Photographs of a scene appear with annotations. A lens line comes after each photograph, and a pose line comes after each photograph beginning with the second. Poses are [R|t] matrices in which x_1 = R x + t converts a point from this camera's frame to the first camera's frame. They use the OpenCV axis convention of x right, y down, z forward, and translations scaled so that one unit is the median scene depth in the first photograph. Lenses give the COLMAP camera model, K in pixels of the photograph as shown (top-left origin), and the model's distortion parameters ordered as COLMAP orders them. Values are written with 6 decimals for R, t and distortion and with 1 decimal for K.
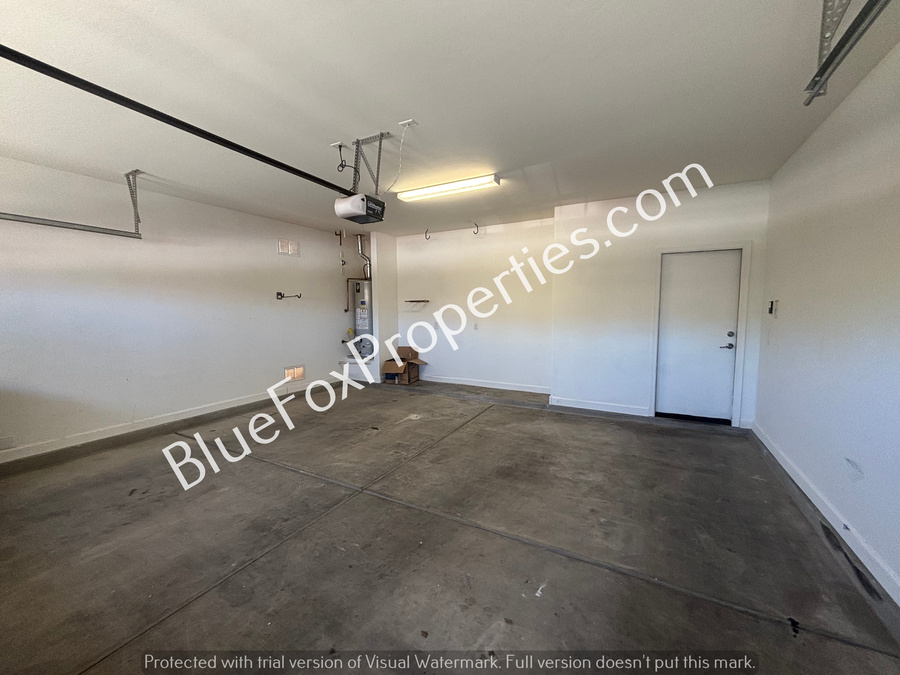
lens RADIAL K [[364.4, 0, 447.8], [0, 364.4, 338.6], [0, 0, 1]] dist [0.008767, -0.001047]
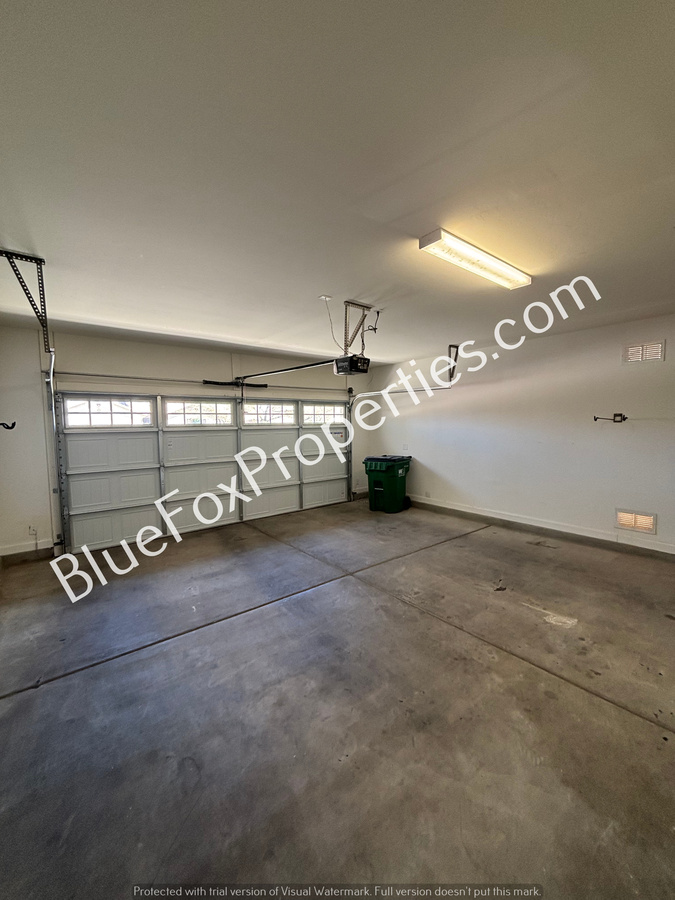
lens RADIAL K [[364.4, 0, 337.5], [0, 364.4, 450.0], [0, 0, 1]] dist [0.008767, -0.001047]
pose [[-0.383225, 0.081078, -0.920090, 0.712969], [-0.065784, 0.991214, 0.114745, -0.137620], [0.921310, 0.104500, -0.374524, 1.029360]]
